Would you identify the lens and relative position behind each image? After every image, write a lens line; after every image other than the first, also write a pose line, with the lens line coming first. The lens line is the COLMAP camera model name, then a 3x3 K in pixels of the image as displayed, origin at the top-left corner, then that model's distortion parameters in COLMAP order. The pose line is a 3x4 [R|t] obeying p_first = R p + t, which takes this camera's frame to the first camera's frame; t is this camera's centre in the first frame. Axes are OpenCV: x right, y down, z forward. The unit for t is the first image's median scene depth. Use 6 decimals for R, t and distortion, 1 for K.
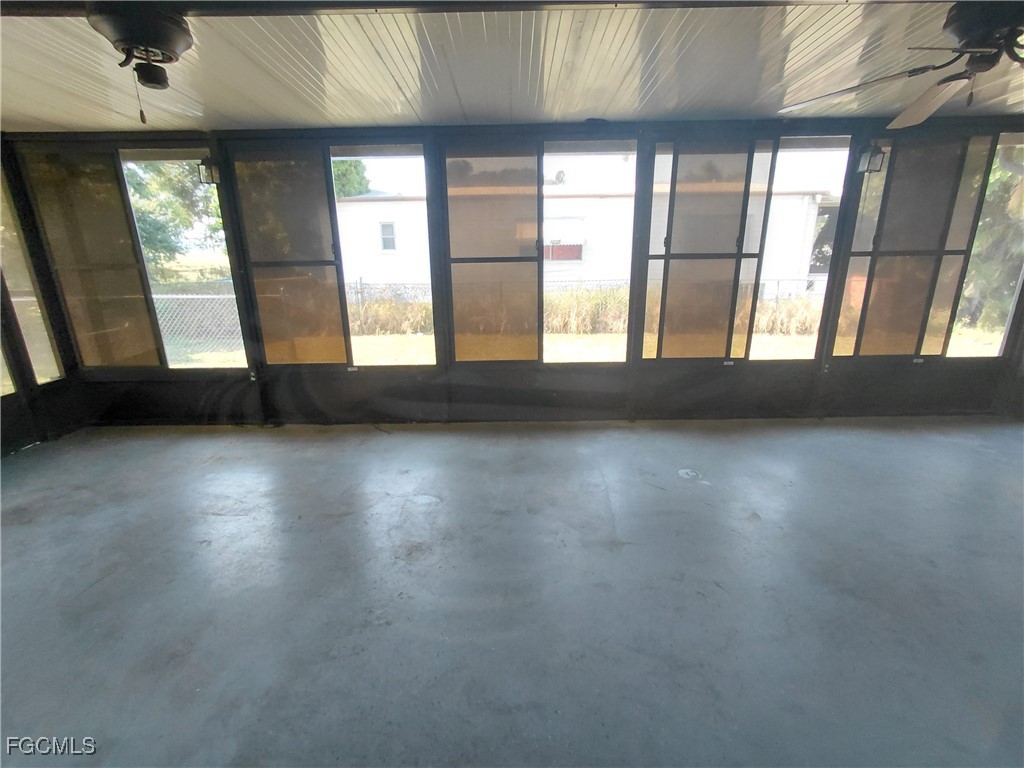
lens RADIAL K [[475.3, 0, 509.1], [0, 475.3, 379.4], [0, 0, 1]] dist [-0.002226, -0.000258]
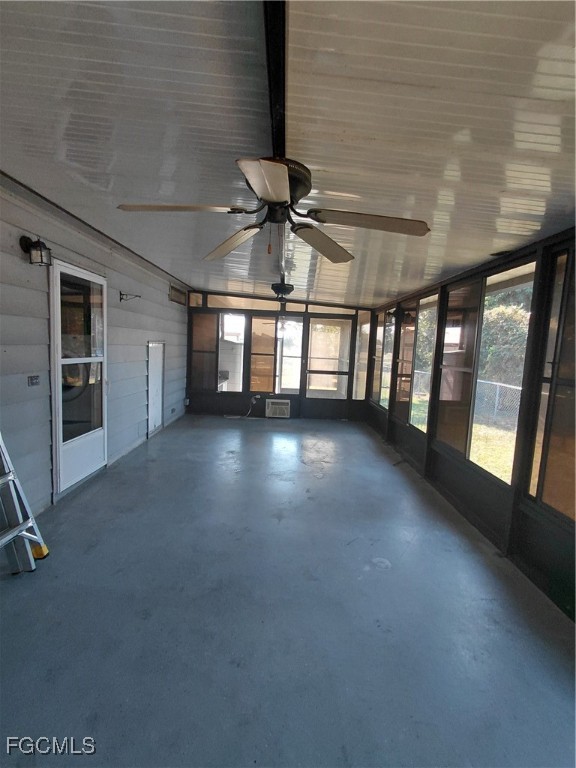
lens RADIAL K [[356.5, 0, 291.4], [0, 356.5, 382.8], [0, 0, 1]] dist [-0.002226, -0.000258]
pose [[0.020678, 0.122211, -0.992289, 1.139522], [-0.312938, 0.943420, 0.109671, -0.219764], [0.949548, 0.308257, 0.057753, 0.625173]]
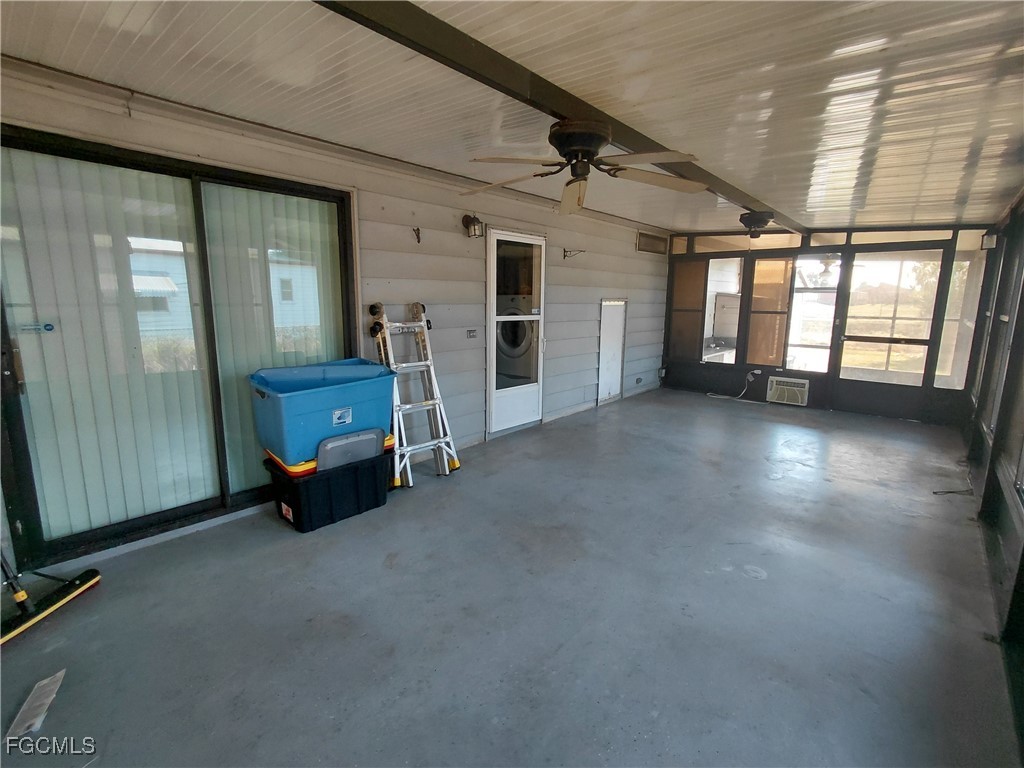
lens RADIAL K [[475.3, 0, 509.1], [0, 475.3, 379.4], [0, 0, 1]] dist [-0.002226, -0.000258]
pose [[-0.665531, 0.138007, -0.733500, 1.246148], [-0.196080, 0.915907, 0.350238, -0.329690], [0.720154, 0.376919, -0.582504, 1.048595]]
